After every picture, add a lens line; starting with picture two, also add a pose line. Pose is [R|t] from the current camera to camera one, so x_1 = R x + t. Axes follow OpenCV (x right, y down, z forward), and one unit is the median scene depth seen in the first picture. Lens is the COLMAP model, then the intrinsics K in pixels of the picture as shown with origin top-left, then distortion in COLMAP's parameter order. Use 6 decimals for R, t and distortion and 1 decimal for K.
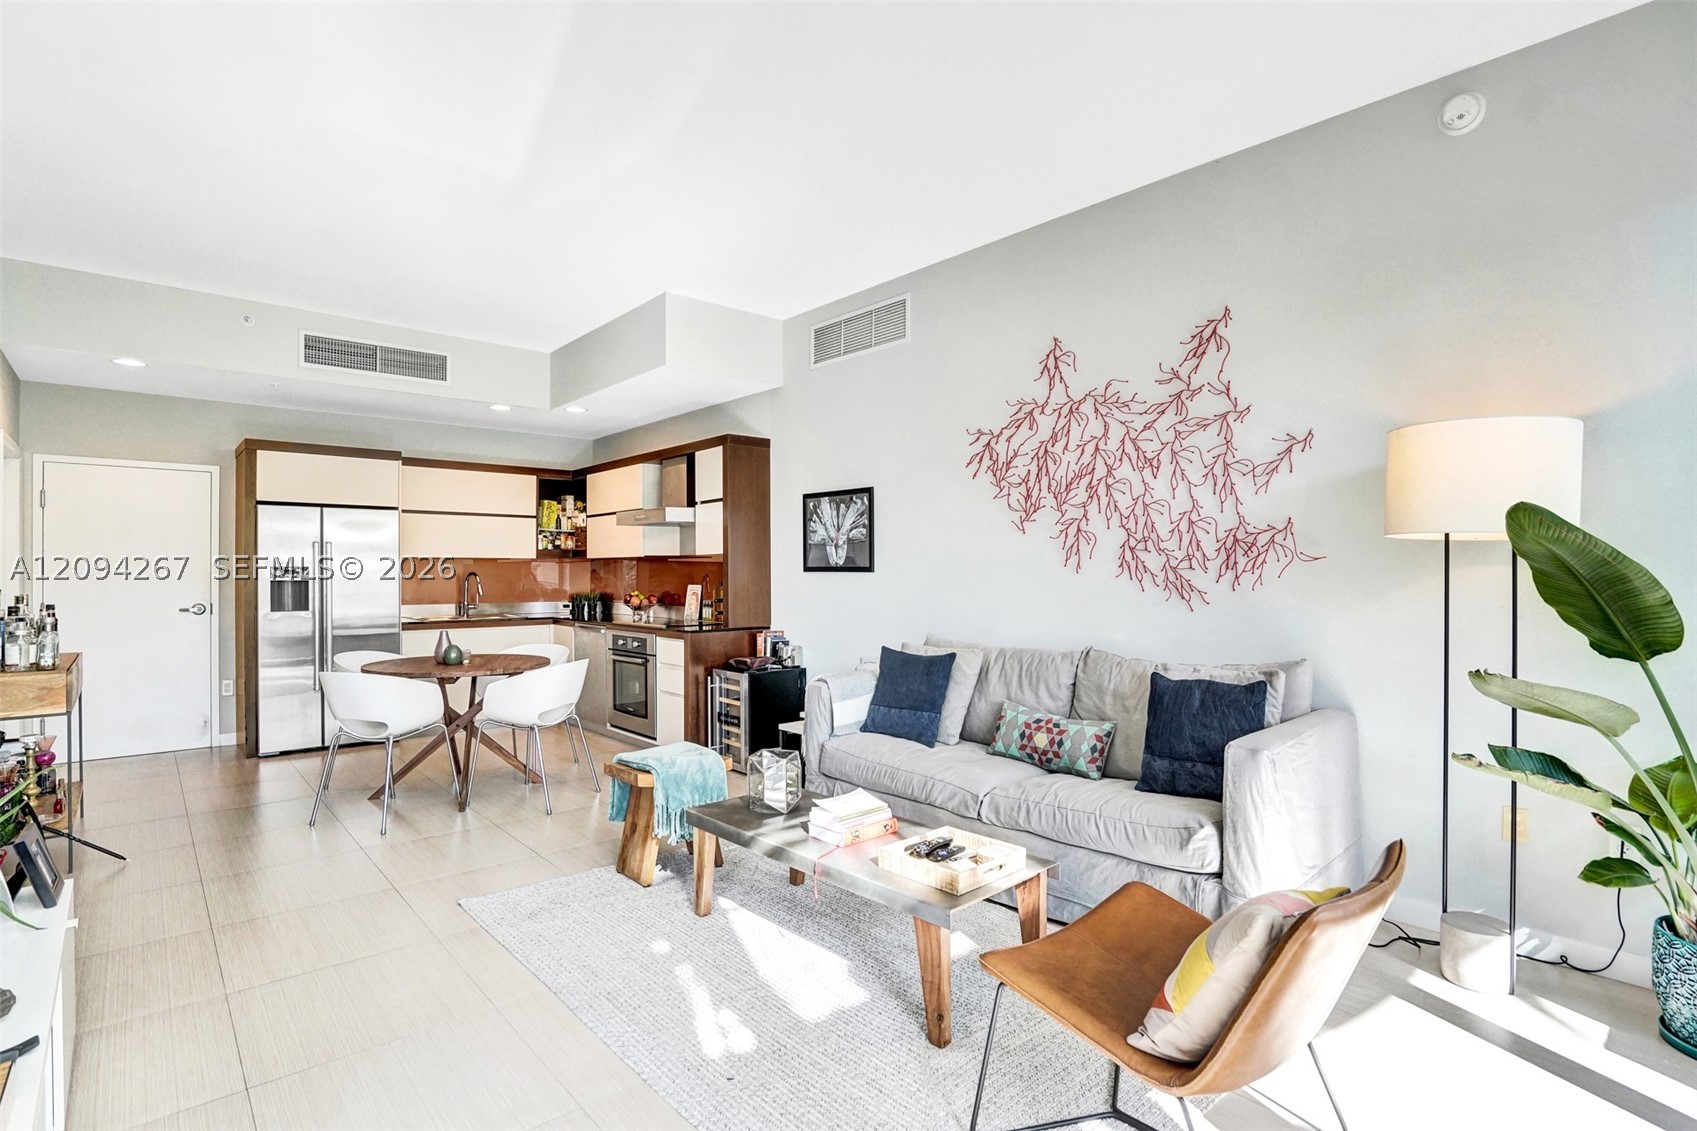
lens RADIAL K [[853.4, 0, 837.0], [0, 853.4, 574.3], [0, 0, 1]] dist [-0.046385, 0.020086]
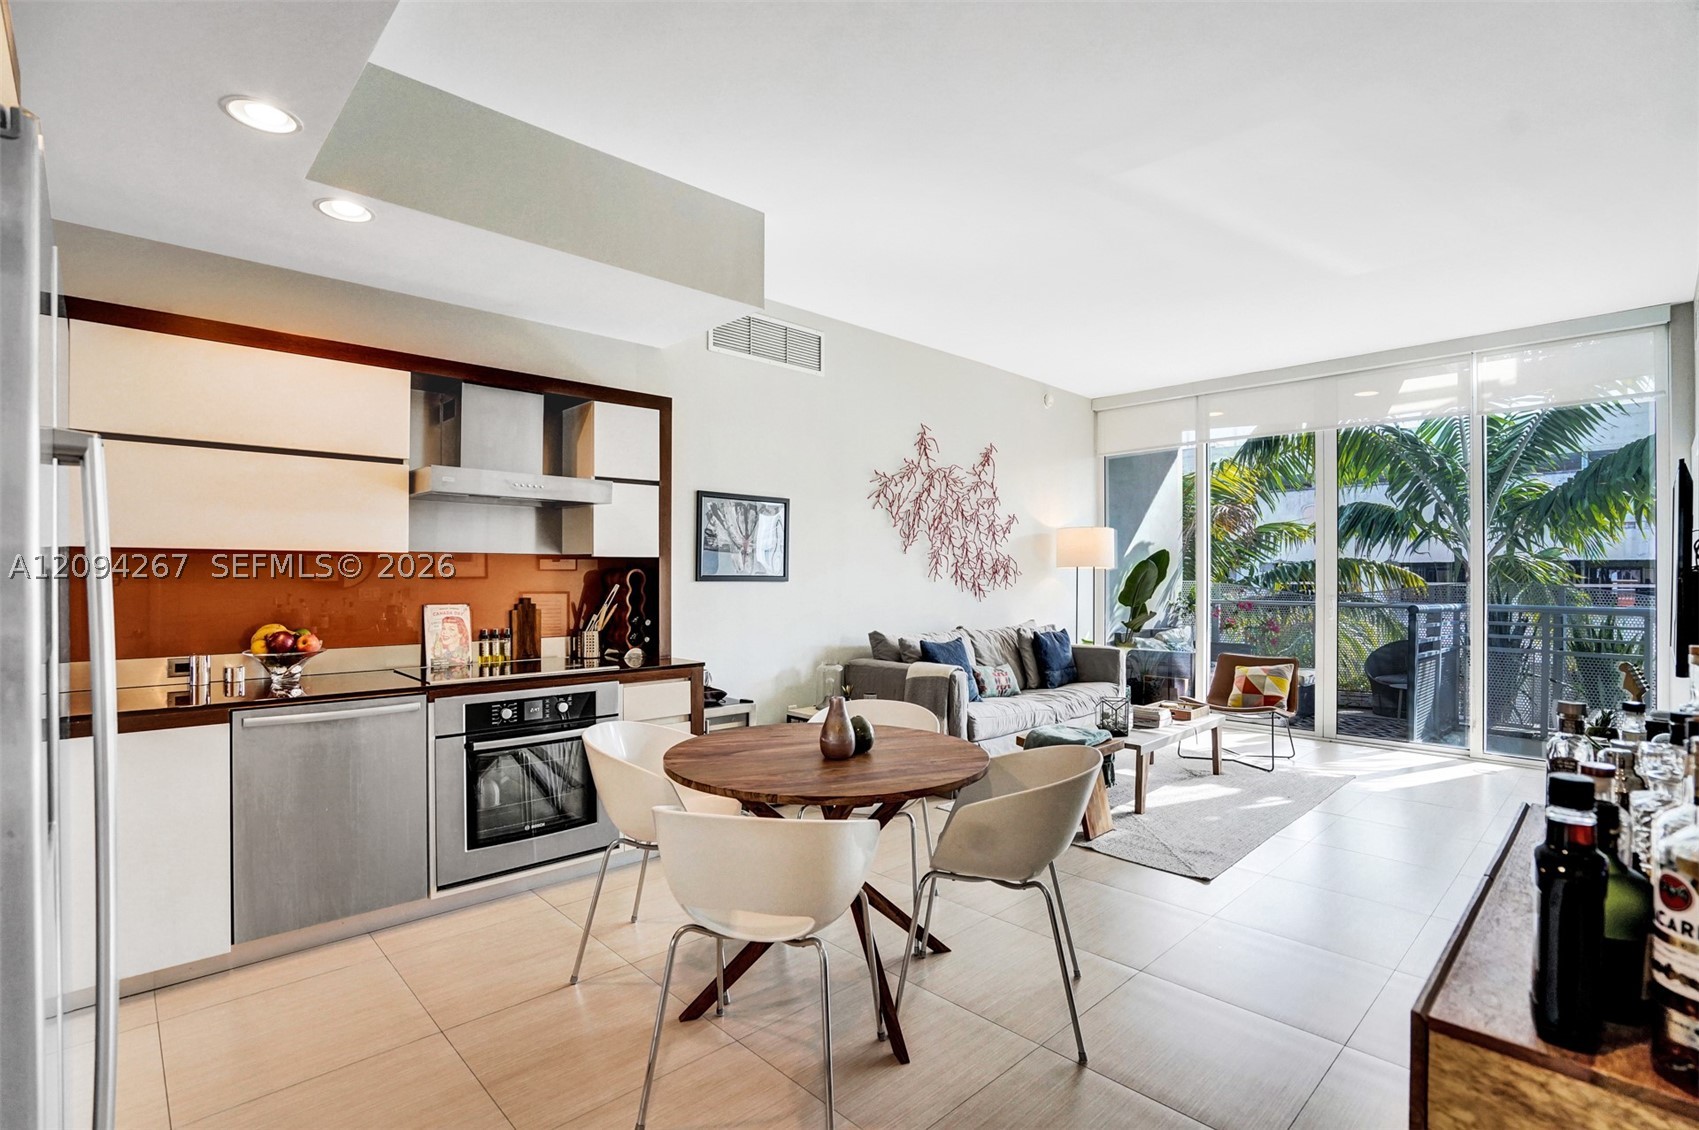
lens RADIAL K [[798.2, 0, 841.2], [0, 798.2, 570.7], [0, 0, 1]] dist [-0.021672, 0.000088]
pose [[-0.059319, 0.006616, 0.998217, -0.776126], [0.001242, 0.999978, -0.006554, -0.007367], [-0.998238, 0.000851, -0.059326, 0.829559]]
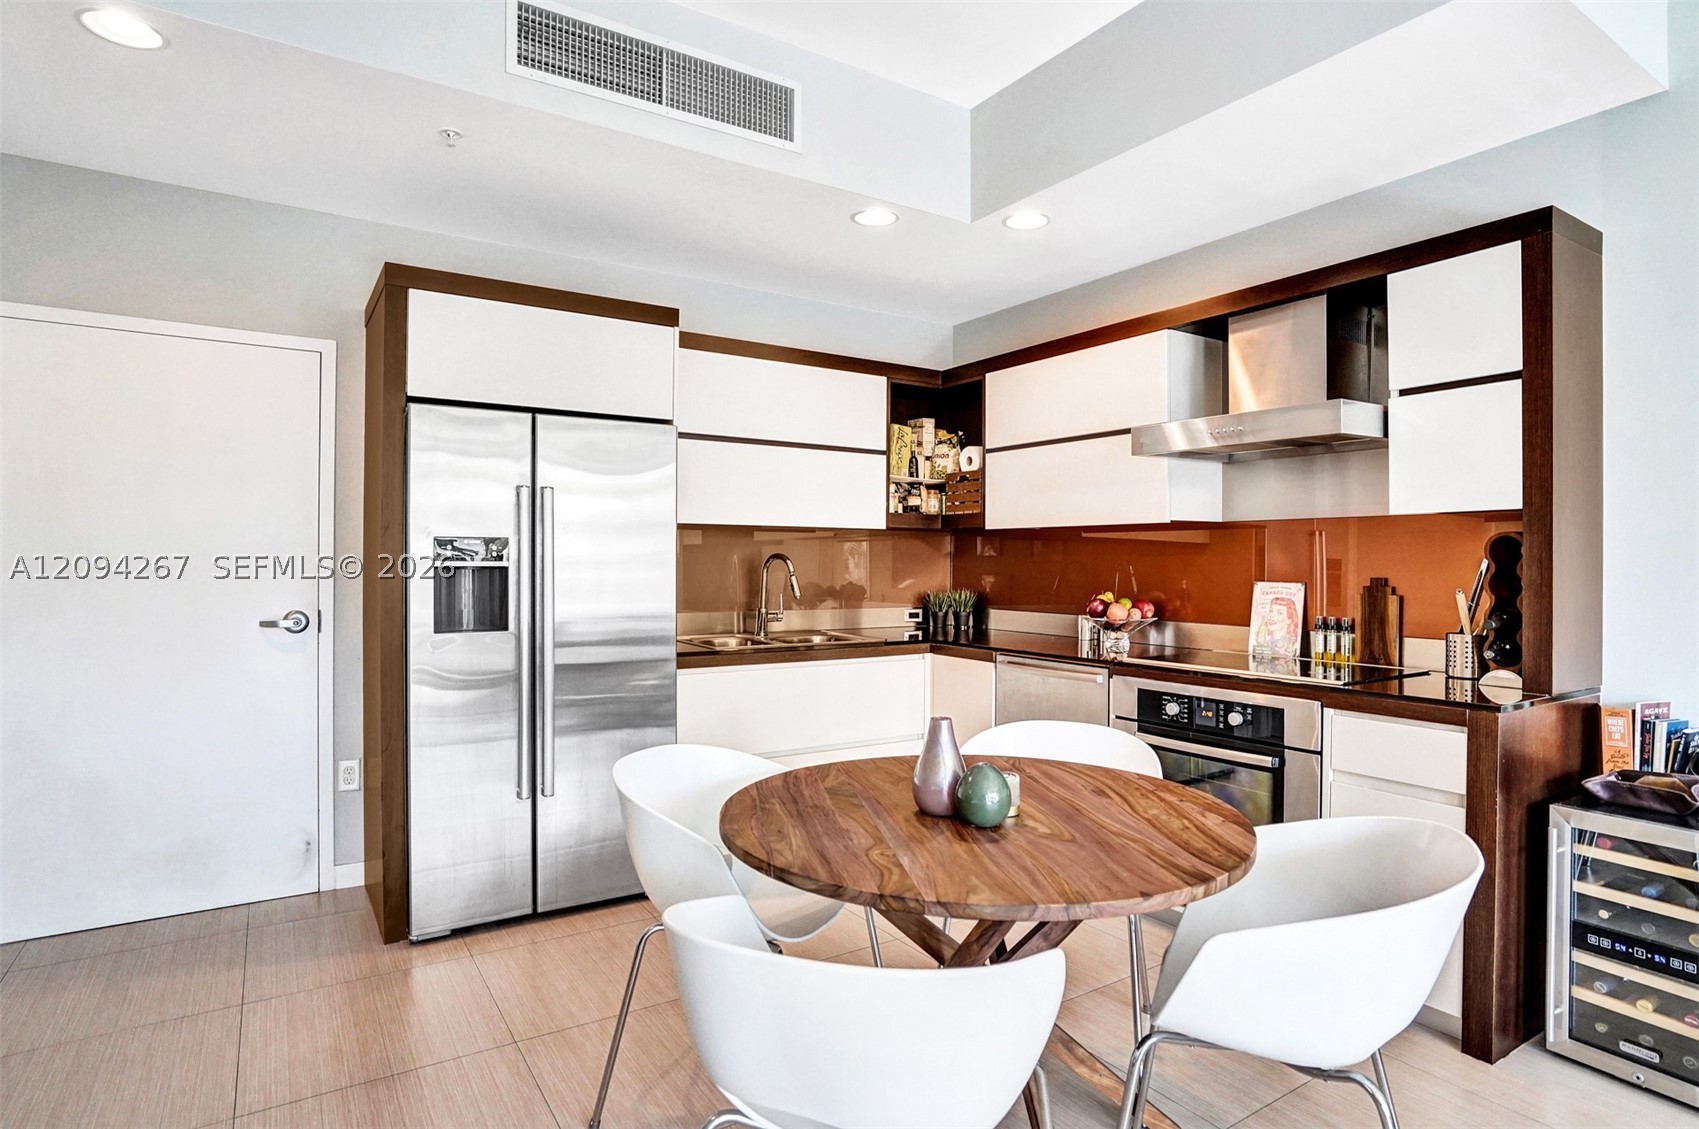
lens RADIAL K [[899.7, 0, 855.2], [0, 899.7, 567.5], [0, 0, 1]] dist [-0.032492, 0.002270]
pose [[0.992889, 0.008241, -0.118755, -0.370887], [-0.007542, 0.999952, 0.006333, 0.002680], [0.118801, -0.005393, 0.992903, 0.516668]]
